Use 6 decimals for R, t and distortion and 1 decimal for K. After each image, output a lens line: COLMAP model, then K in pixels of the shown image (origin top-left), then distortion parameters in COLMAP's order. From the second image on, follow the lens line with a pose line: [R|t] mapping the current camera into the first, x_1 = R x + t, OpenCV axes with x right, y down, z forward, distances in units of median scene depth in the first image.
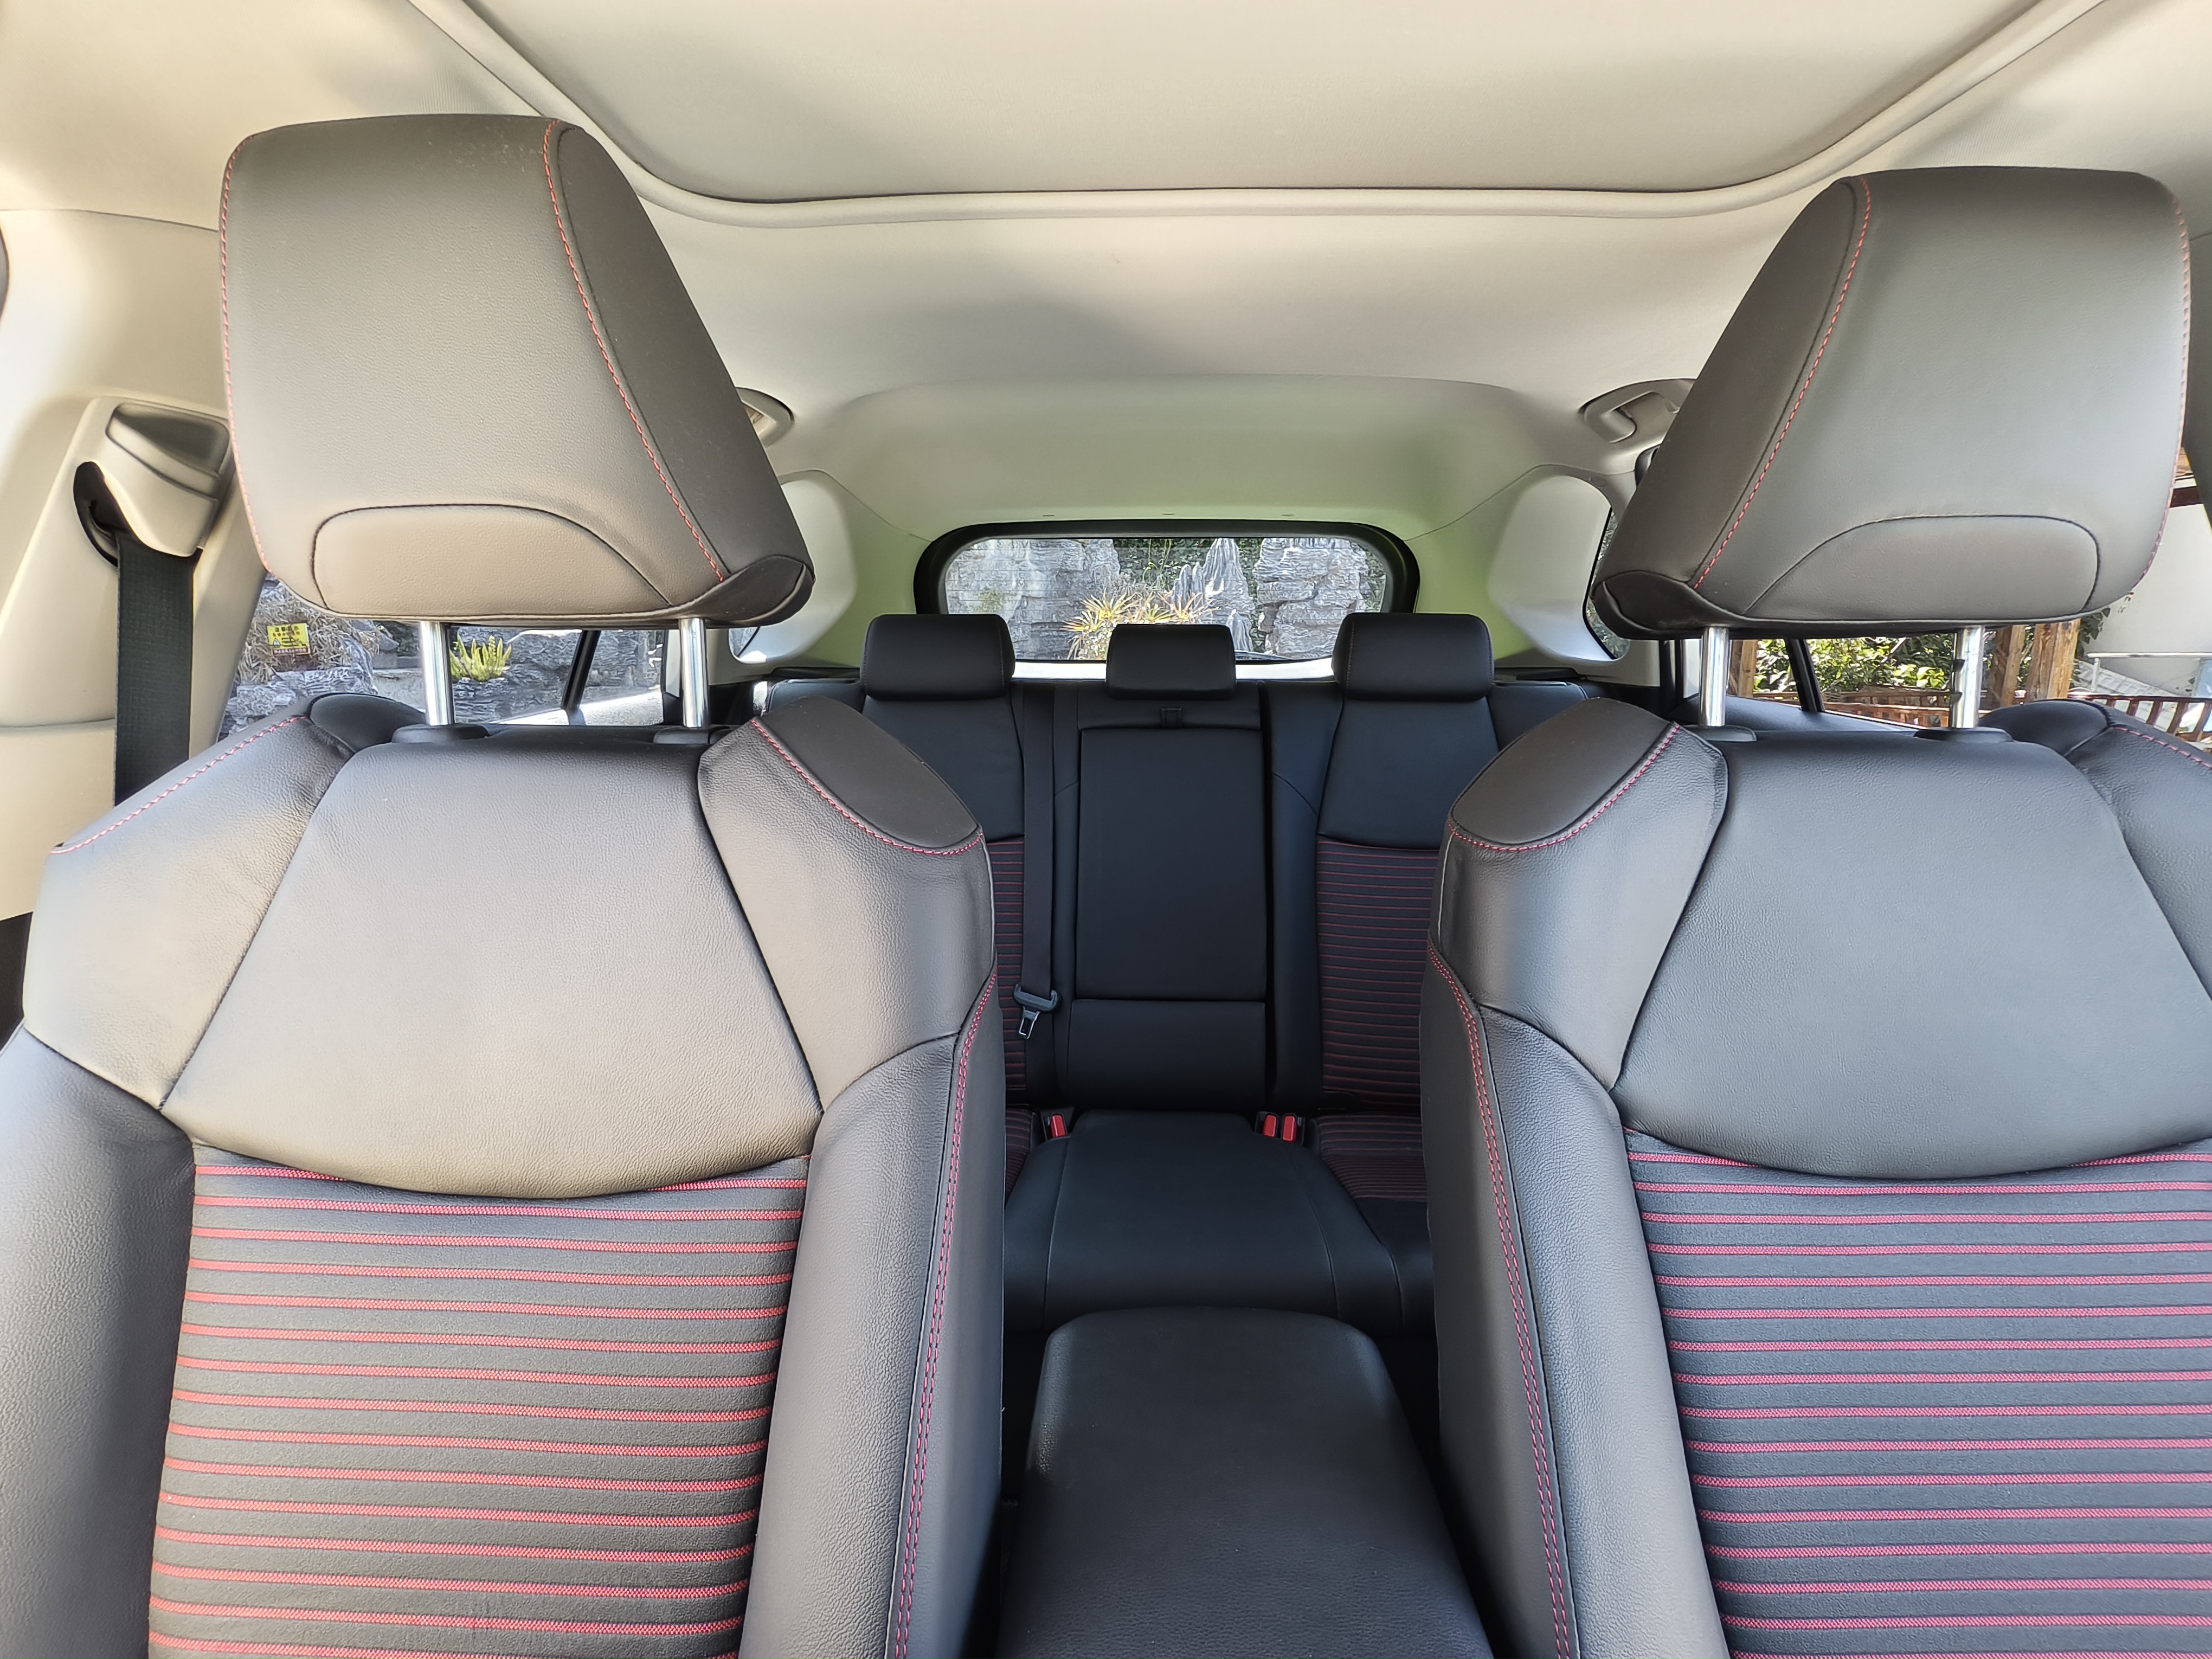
lens RADIAL K [[1030.3, 0, 1105.5], [0, 1030.3, 823.1], [0, 0, 1]] dist [-0.005107, 0.000539]
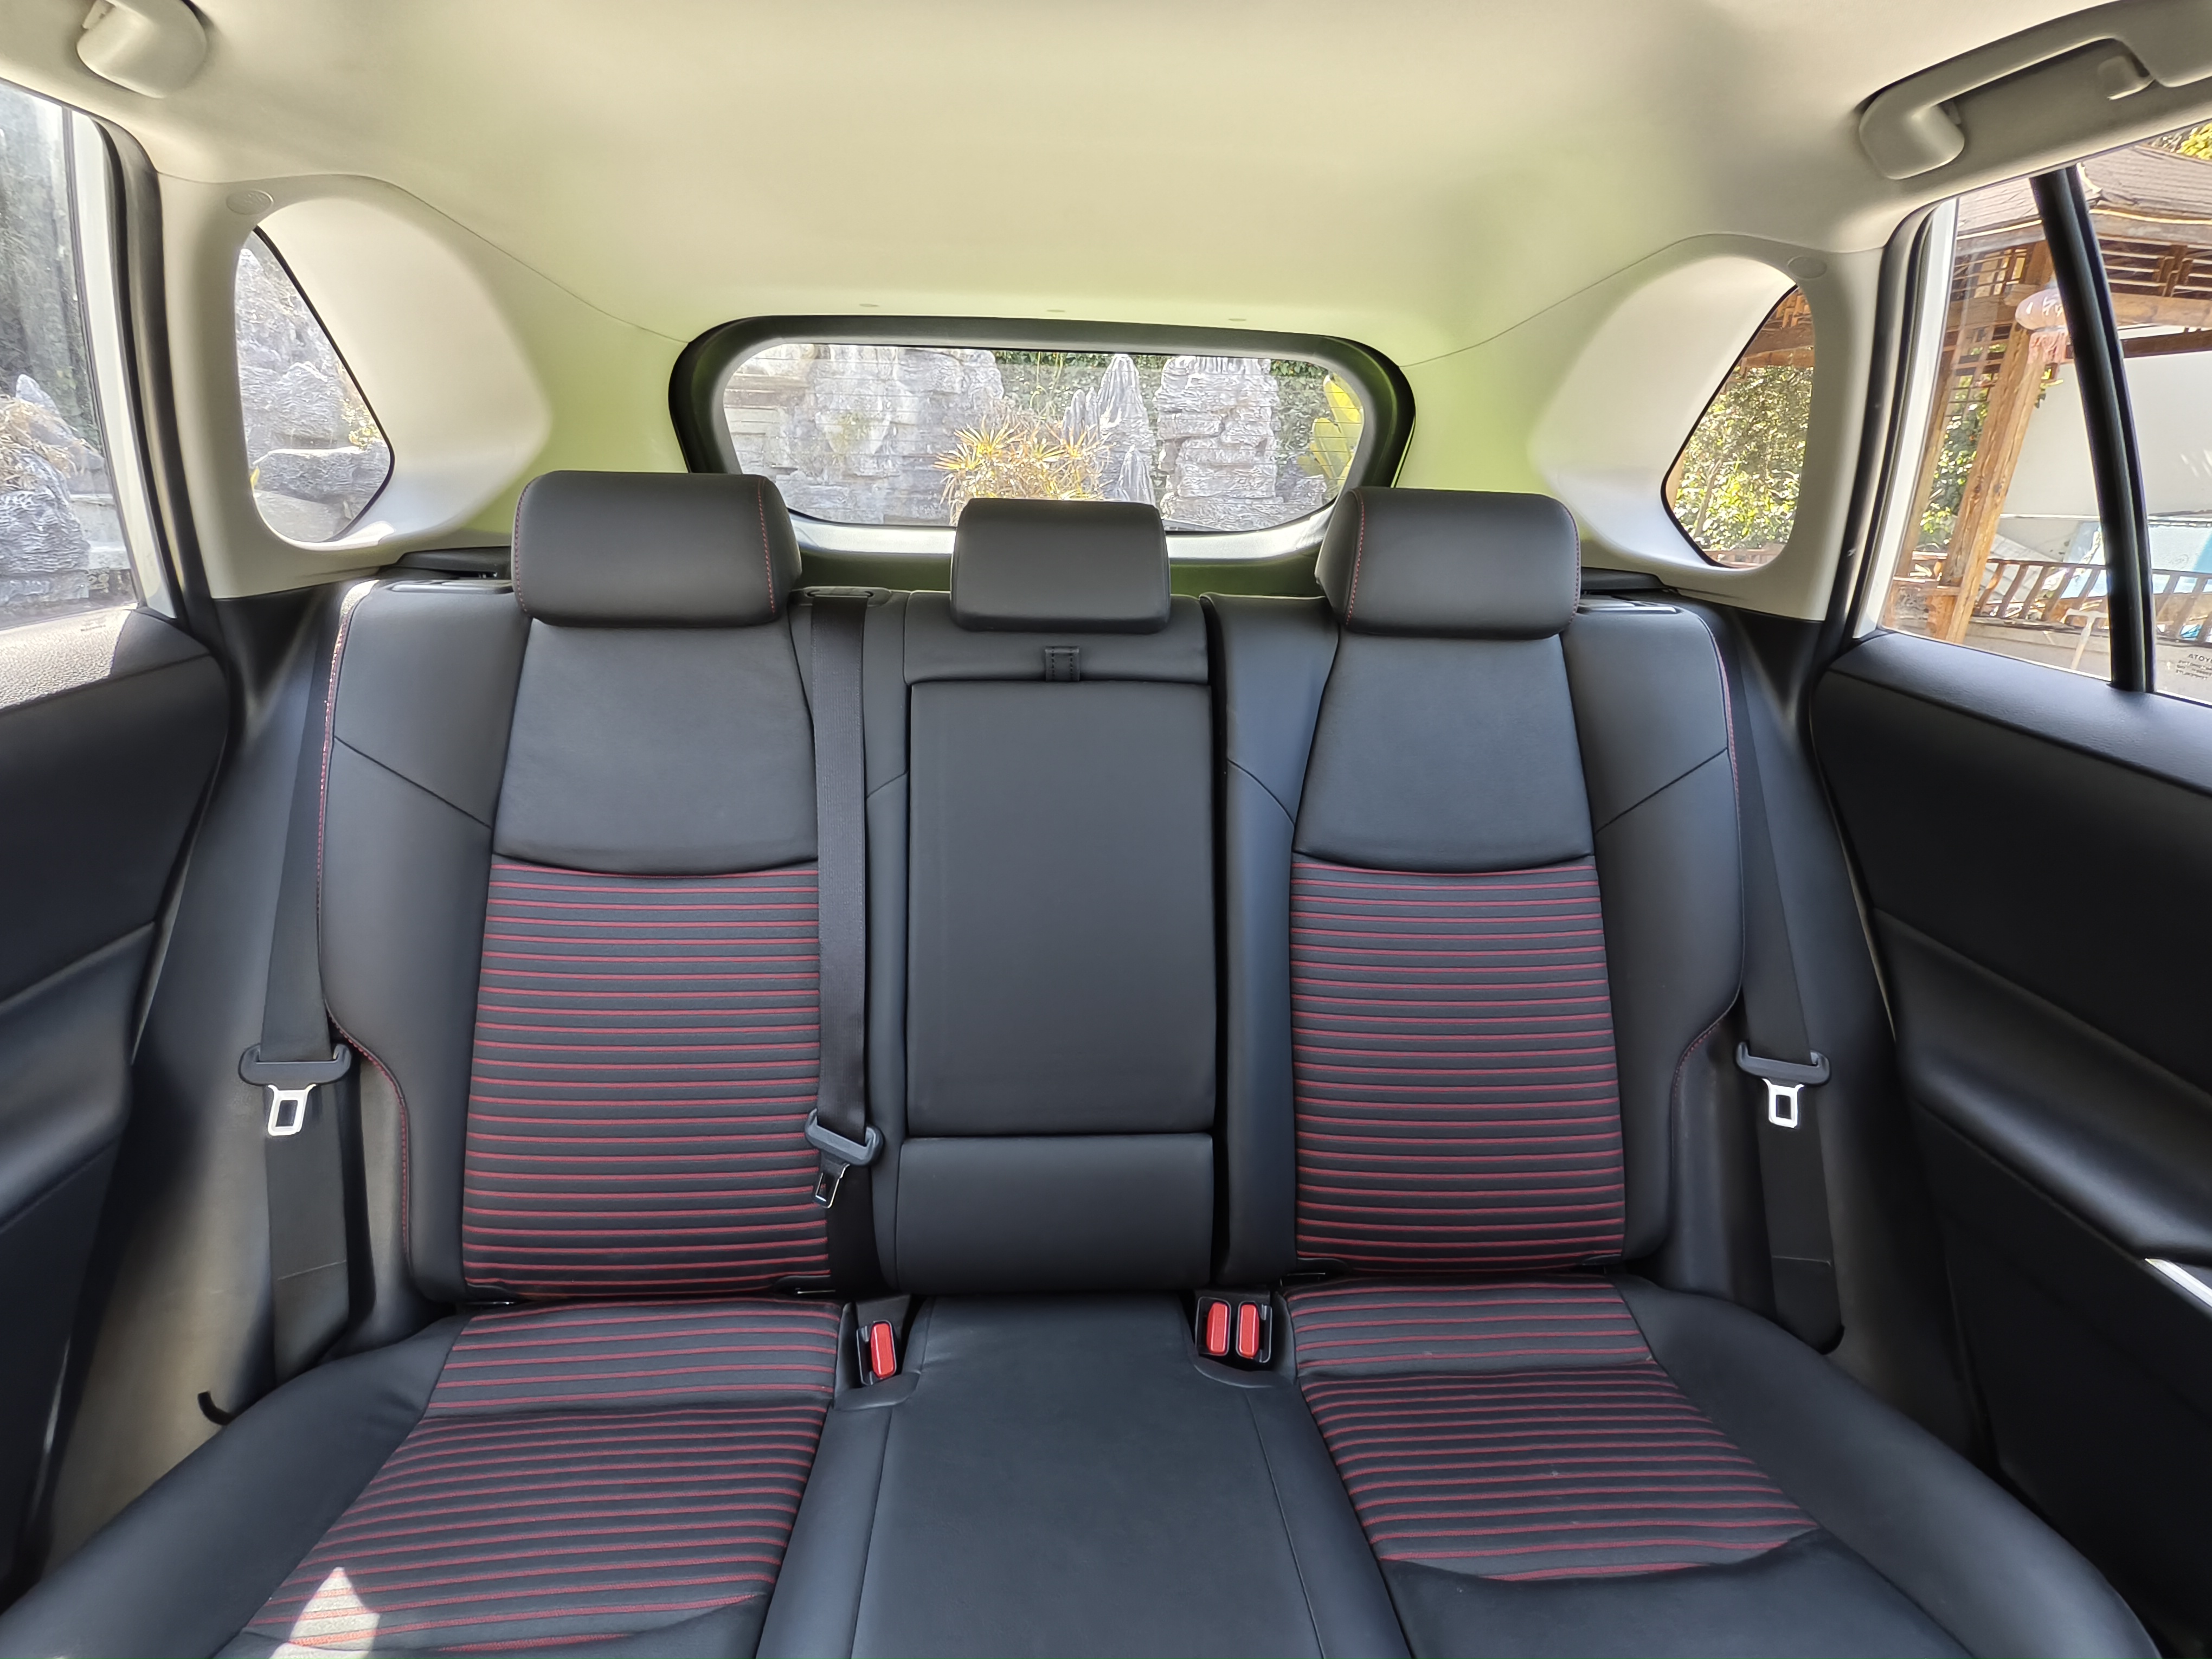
lens RADIAL K [[1030.3, 0, 1111.1], [0, 1030.3, 828.6], [0, 0, 1]] dist [-0.005107, 0.000539]
pose [[0.993950, -0.012984, 0.109064, 0.006307], [-0.004367, 0.987531, 0.157362, -0.025338], [-0.109747, -0.156887, 0.981500, 0.097798]]
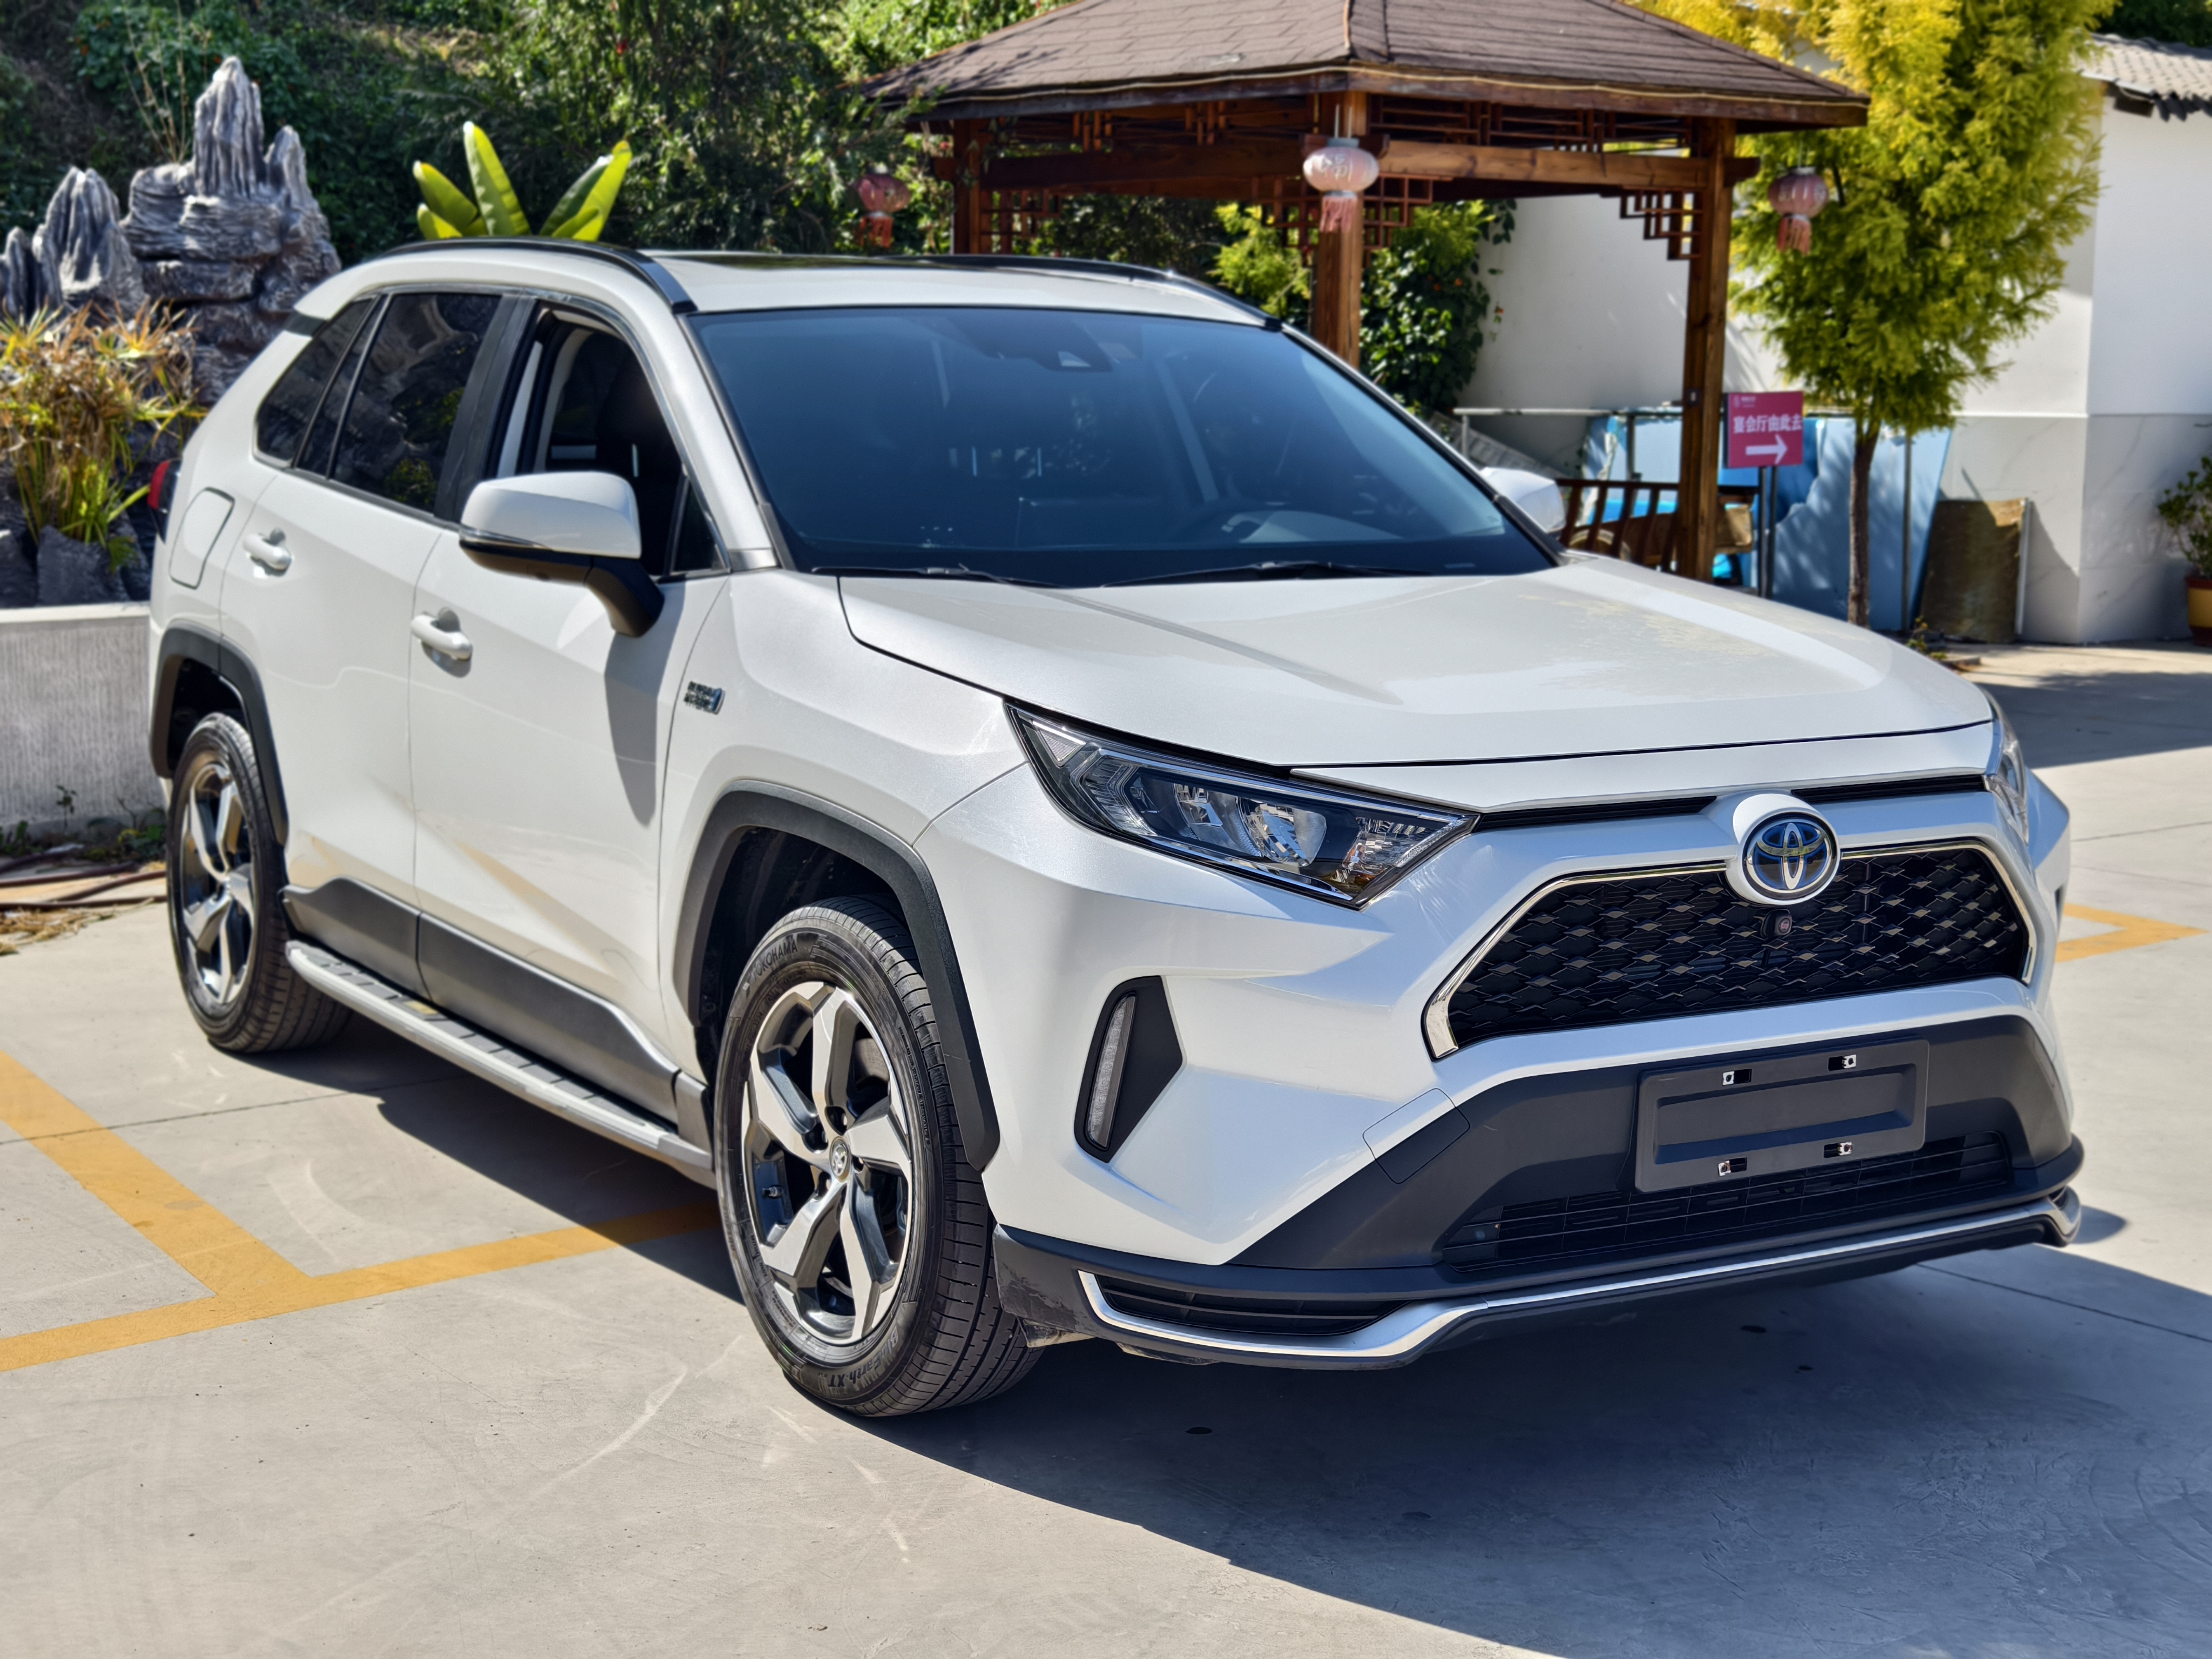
lens RADIAL K [[3232.4, 0, 1074.0], [0, 3232.4, 772.5], [0, 0, 1]] dist [0.068357, 0.000000]
pose [[0.833335, -0.055768, 0.549947, -0.495211], [0.078724, 0.996730, -0.018216, 0.112236], [-0.547133, 0.058474, 0.835001, -0.783440]]
